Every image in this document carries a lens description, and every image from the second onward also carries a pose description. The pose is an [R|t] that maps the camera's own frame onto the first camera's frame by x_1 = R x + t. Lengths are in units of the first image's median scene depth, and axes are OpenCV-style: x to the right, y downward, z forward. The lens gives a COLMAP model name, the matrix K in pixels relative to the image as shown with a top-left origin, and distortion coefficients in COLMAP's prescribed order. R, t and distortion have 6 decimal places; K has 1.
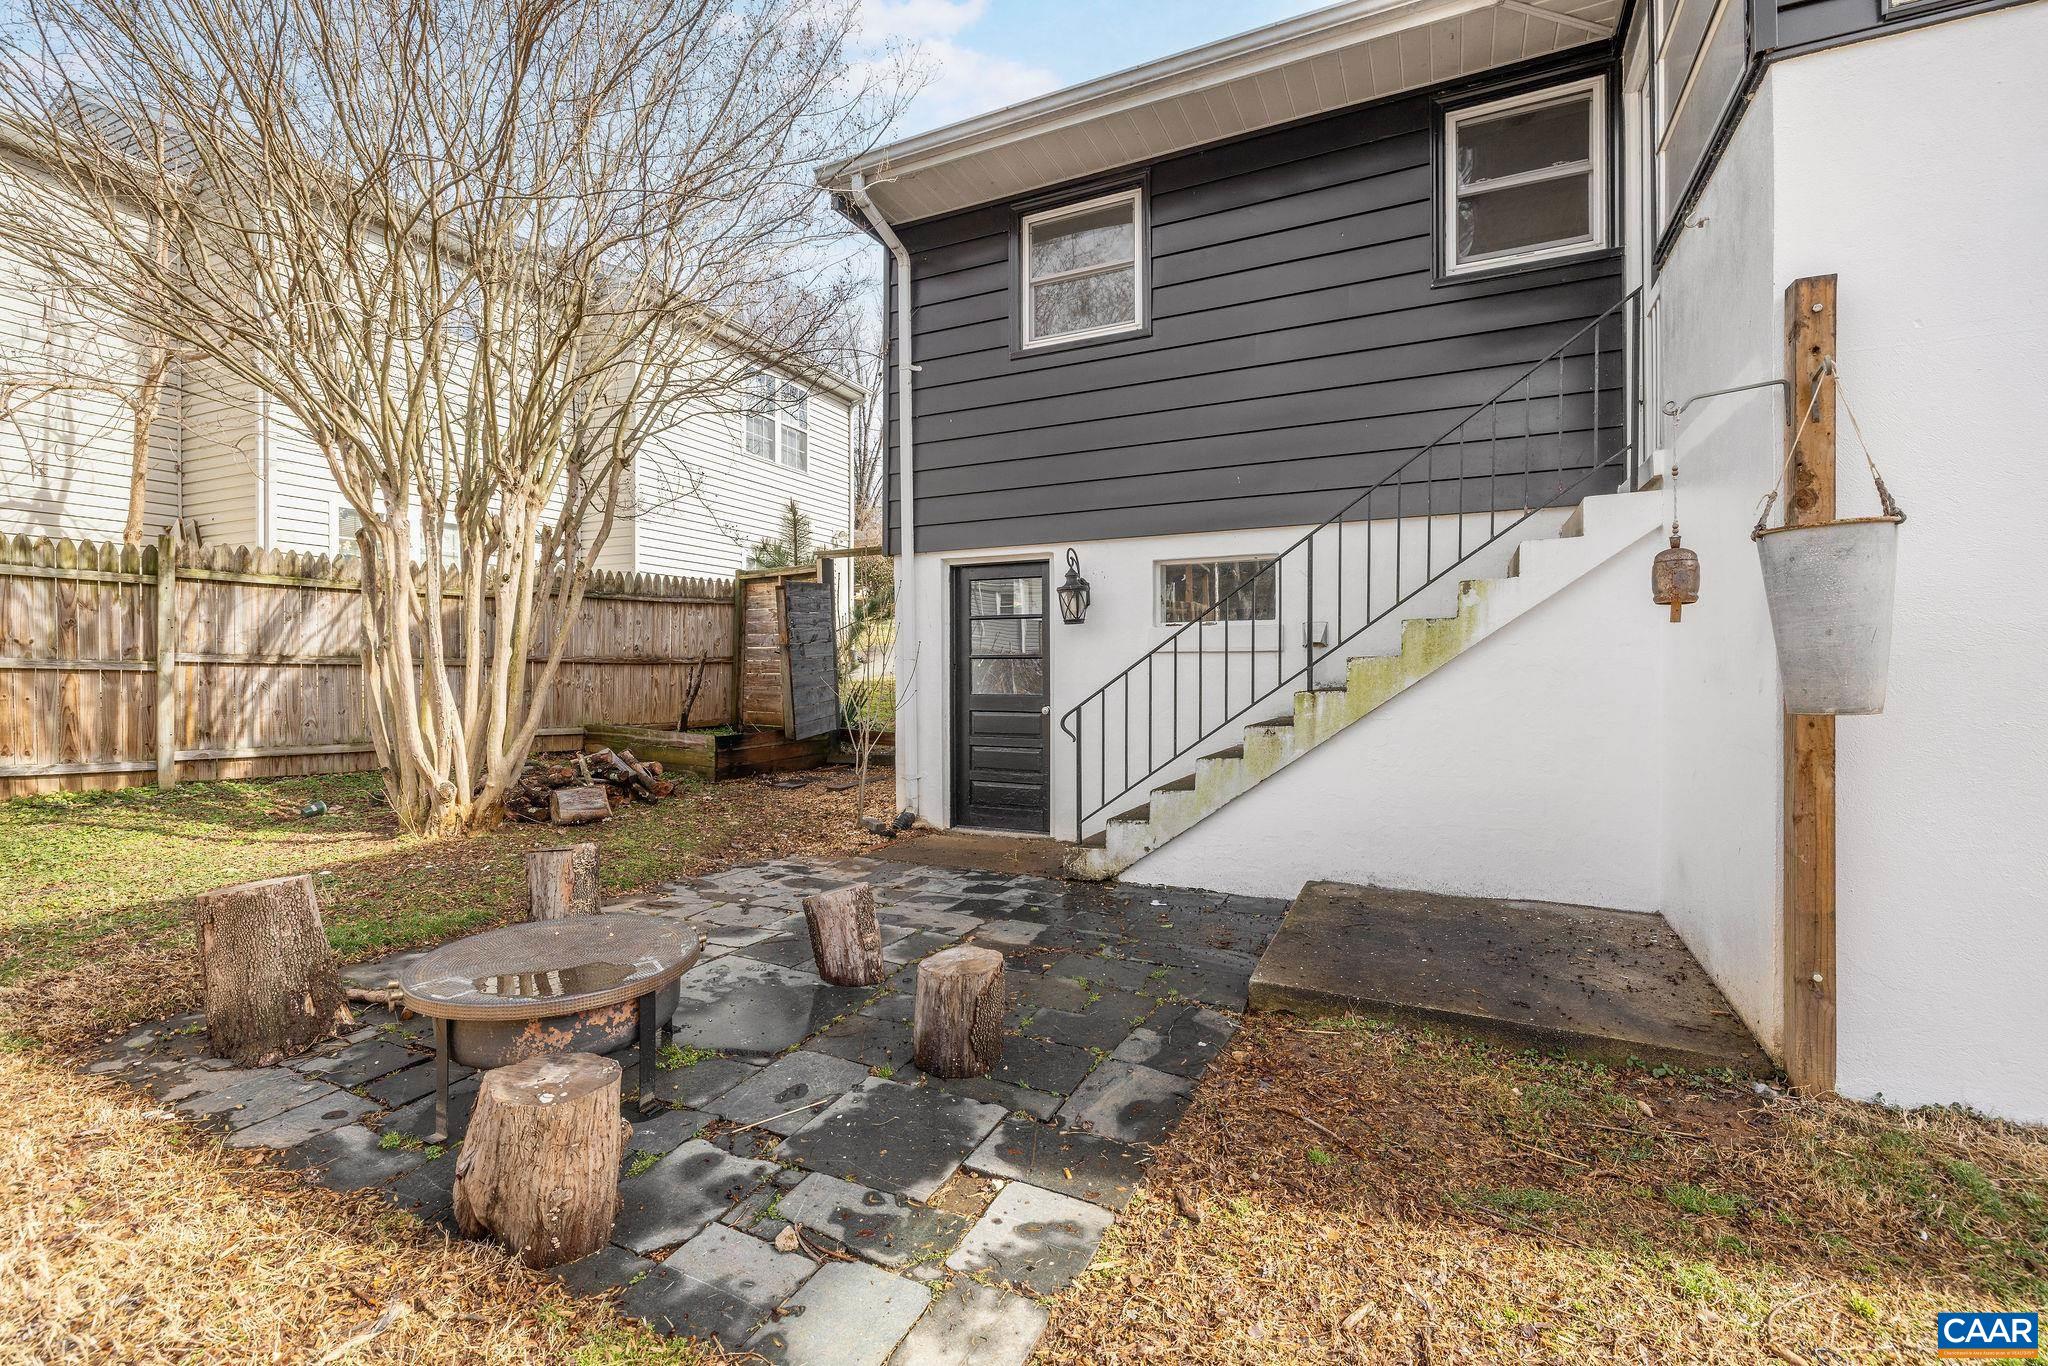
lens RADIAL K [[909.8, 0, 1015.4], [0, 909.8, 675.9], [0, 0, 1]] dist [-0.001887, 0.000090]
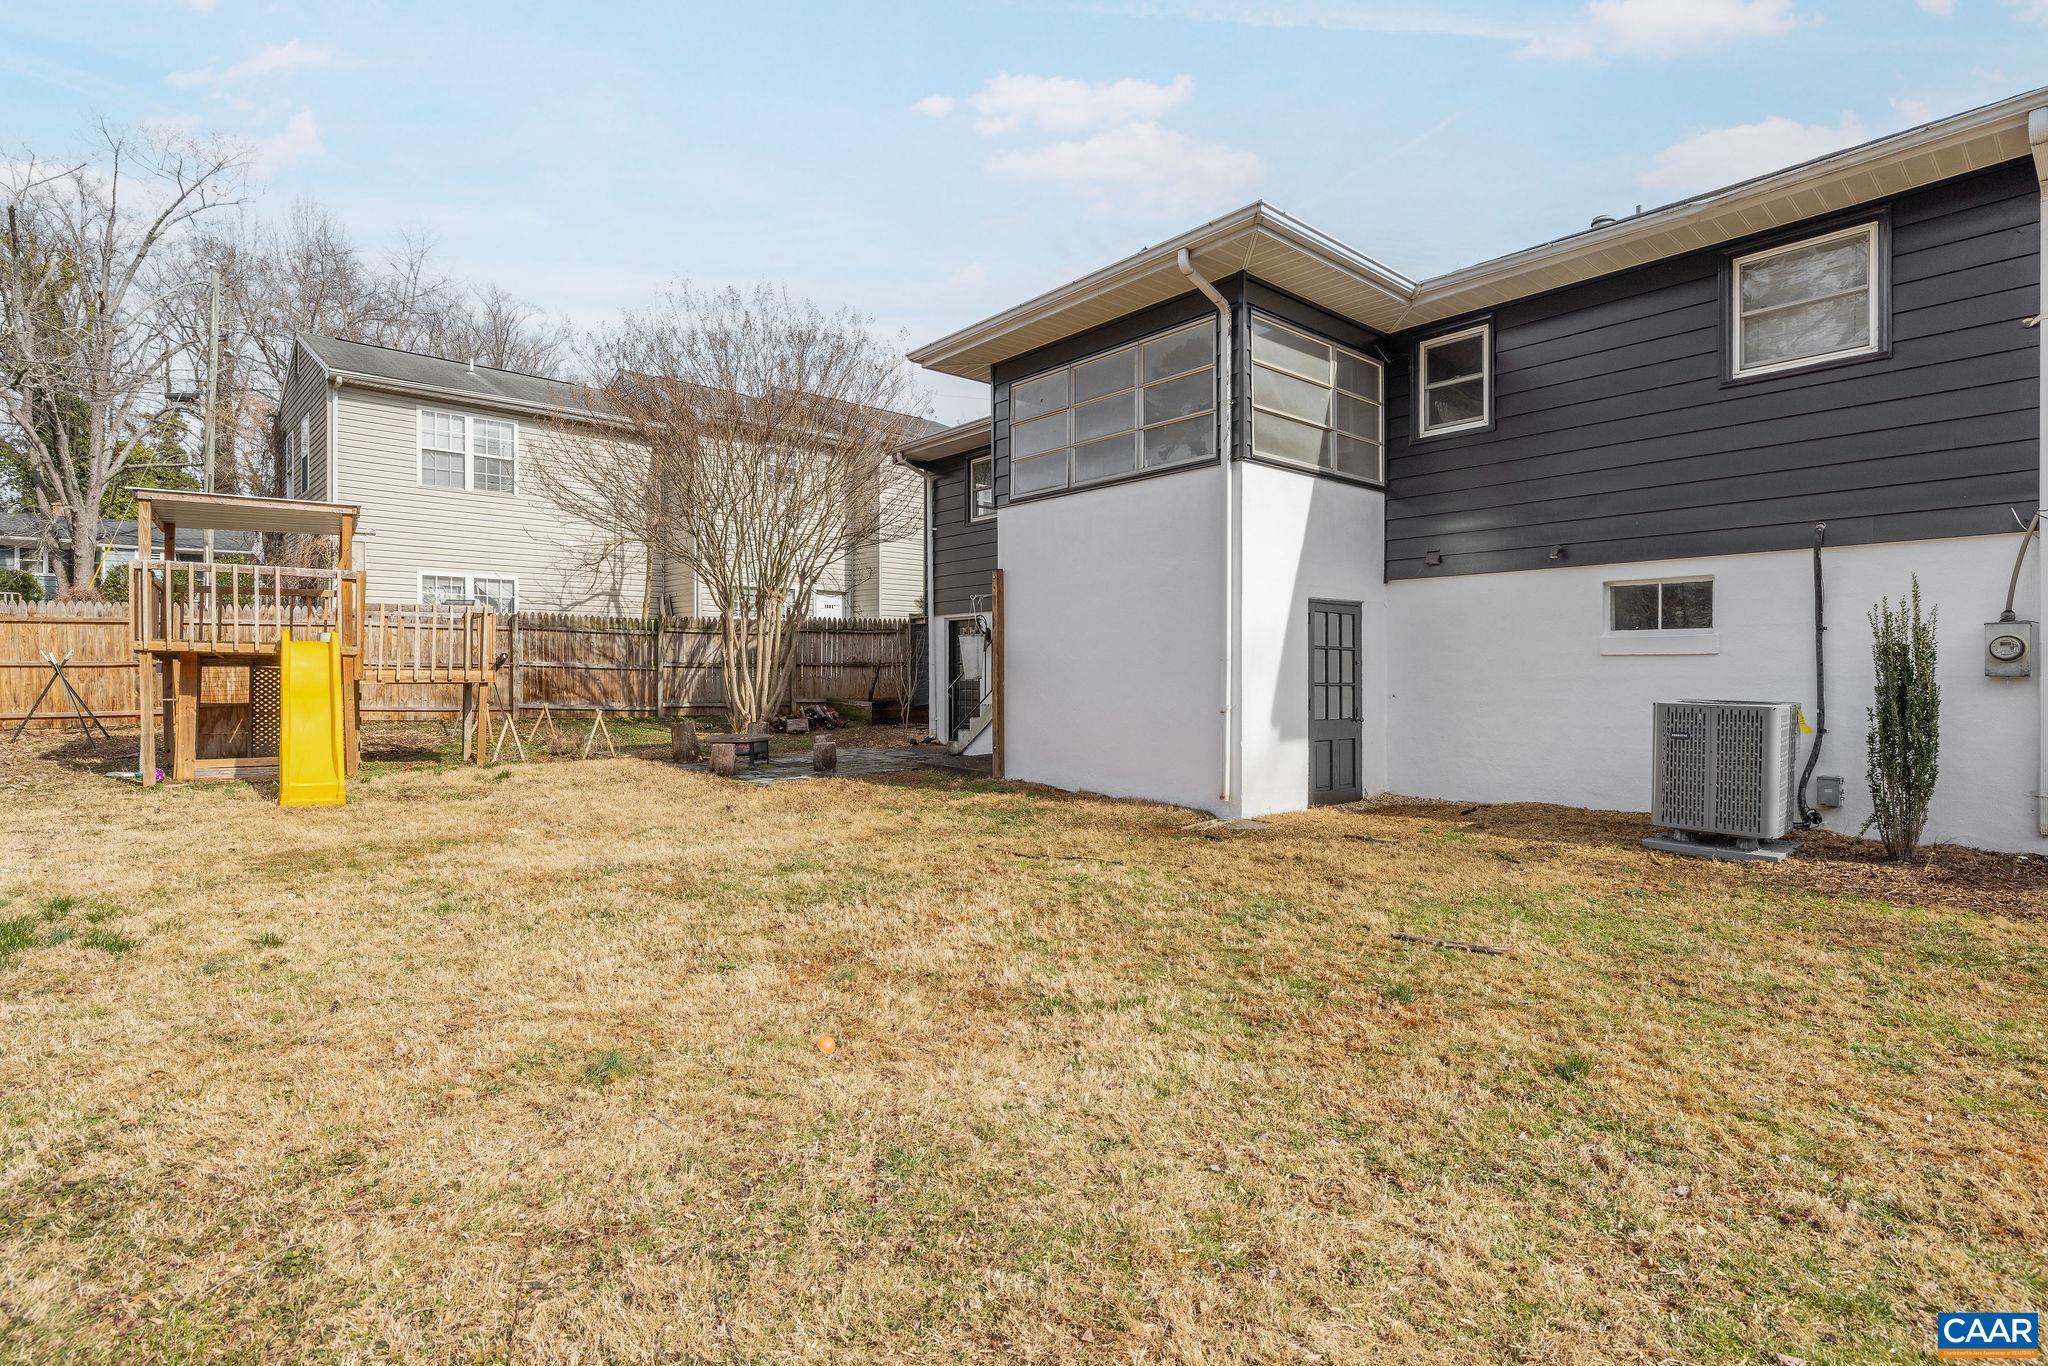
lens RADIAL K [[993.0, 0, 1023.1], [0, 993.0, 676.1], [0, 0, 1]] dist [-0.001028, -0.000024]
pose [[0.925325, 0.004258, -0.379152, 1.079774], [-0.004457, 0.999990, 0.000353, 0.006811], [0.379150, 0.001363, 0.925334, -1.212126]]
